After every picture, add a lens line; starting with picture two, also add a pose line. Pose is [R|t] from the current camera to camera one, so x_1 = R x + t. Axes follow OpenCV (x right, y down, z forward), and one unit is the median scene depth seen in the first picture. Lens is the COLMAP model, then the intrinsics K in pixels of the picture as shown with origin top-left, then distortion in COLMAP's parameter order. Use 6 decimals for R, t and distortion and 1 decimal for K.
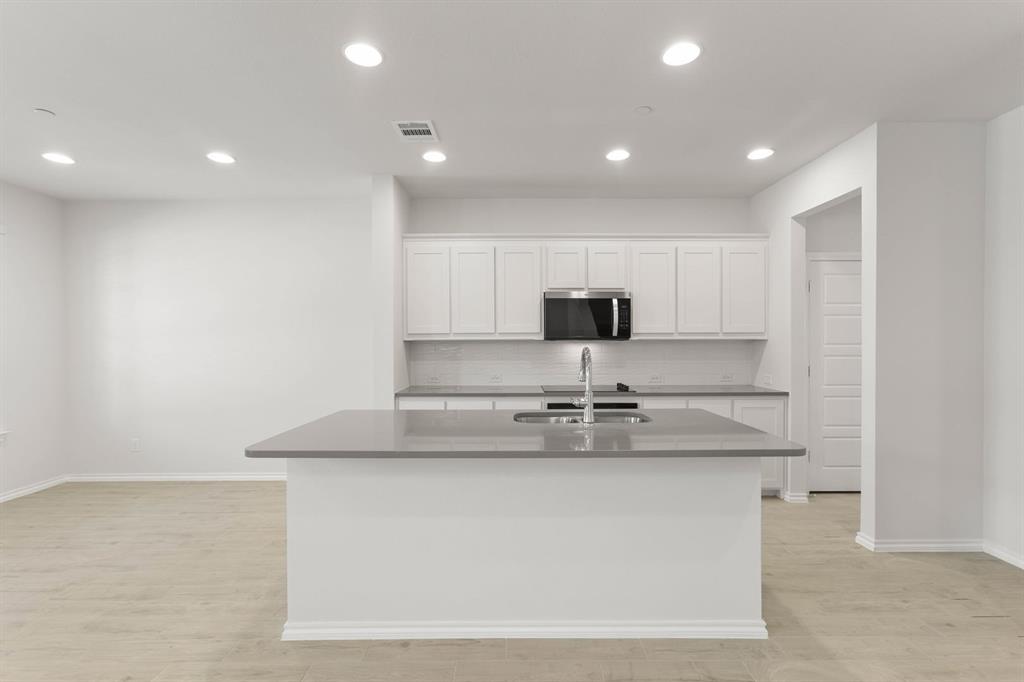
lens RADIAL K [[454.3, 0, 511.4], [0, 454.3, 343.6], [0, 0, 1]] dist [-0.007541, 0.004722]
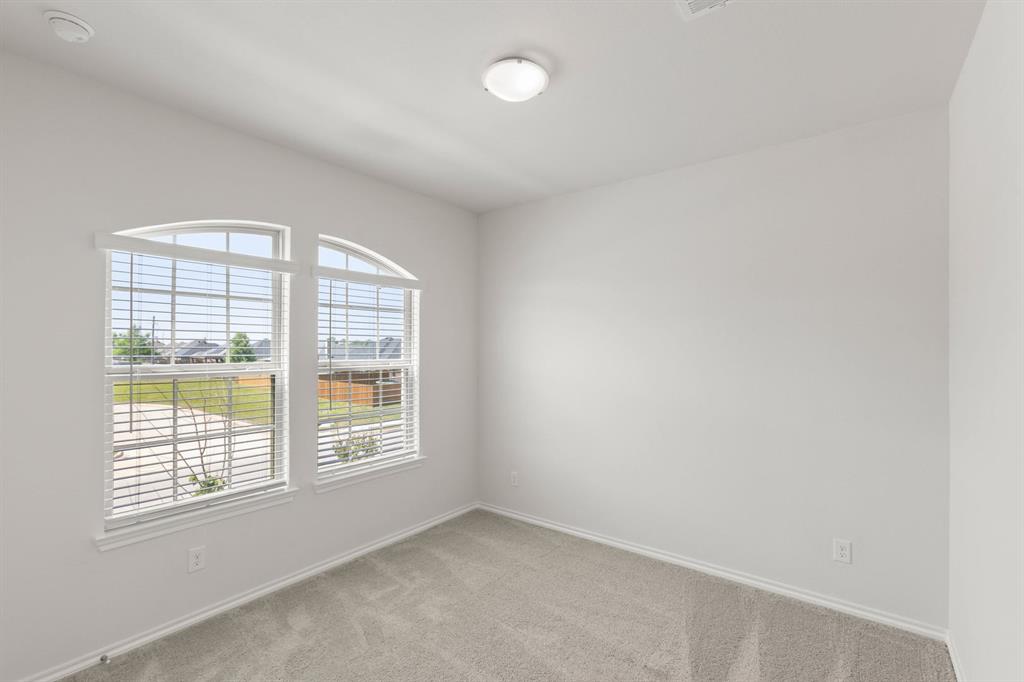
lens RADIAL K [[454.3, 0, 520.3], [0, 454.3, 340.6], [0, 0, 1]] dist [-0.007541, 0.004722]
pose [[0.802749, 0.005435, -0.596293, -0.387025], [-0.015688, 0.999805, -0.012007, -0.039640], [0.596111, 0.018993, 0.802677, 0.319039]]
